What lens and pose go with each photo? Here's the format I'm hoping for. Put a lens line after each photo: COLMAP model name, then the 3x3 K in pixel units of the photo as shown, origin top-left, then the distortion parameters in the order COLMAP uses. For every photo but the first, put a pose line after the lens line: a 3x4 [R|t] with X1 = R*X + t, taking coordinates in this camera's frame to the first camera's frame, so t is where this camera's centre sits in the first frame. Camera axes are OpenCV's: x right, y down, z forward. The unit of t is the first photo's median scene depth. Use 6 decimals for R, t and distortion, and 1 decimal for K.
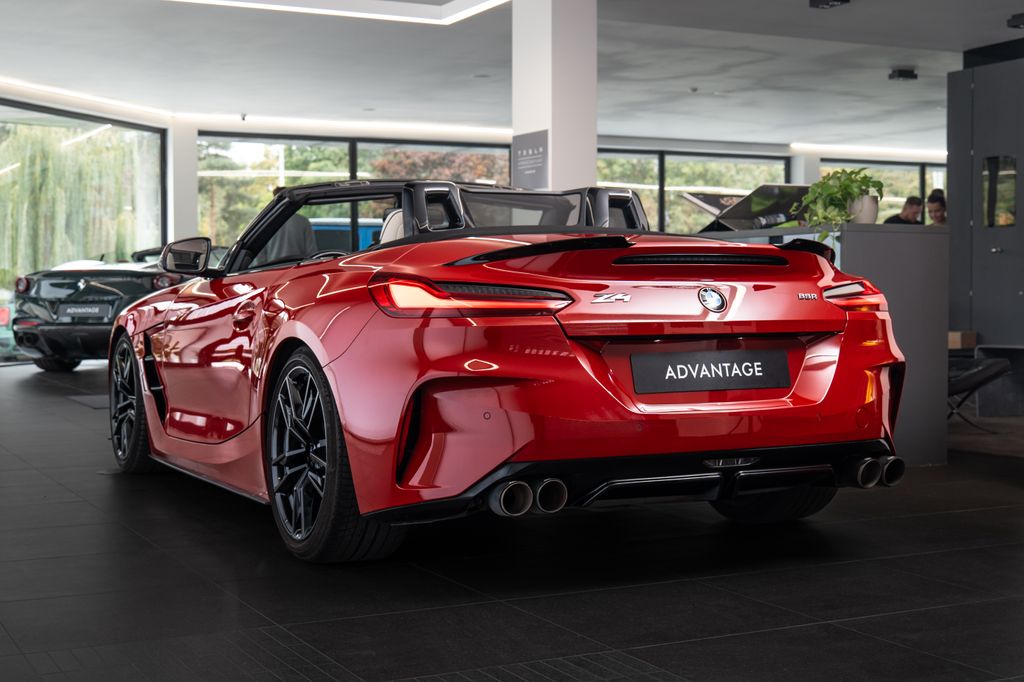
lens RADIAL K [[1451.2, 0, 513.1], [0, 1451.2, 337.8], [0, 0, 1]] dist [0.087197, 0.000000]
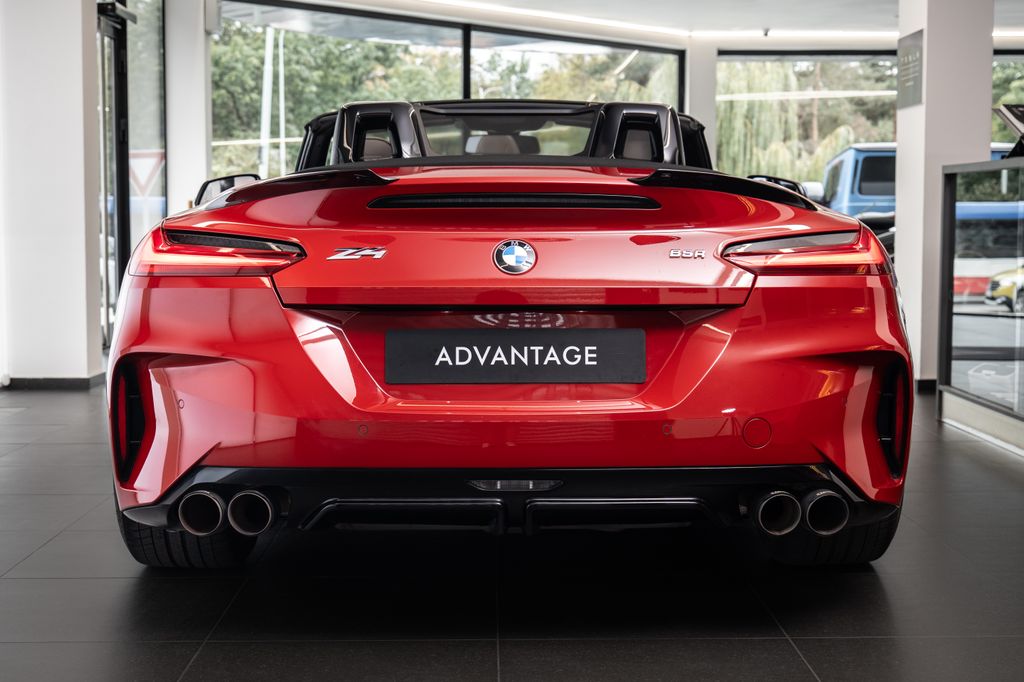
lens RADIAL K [[1590.8, 0, 511.1], [0, 1590.8, 338.6], [0, 0, 1]] dist [-0.018418, 0.000000]
pose [[0.898789, 0.035133, -0.436971, 0.471958], [-0.018340, 0.998924, 0.042592, -0.019096], [0.437997, -0.030267, 0.898467, 0.287880]]
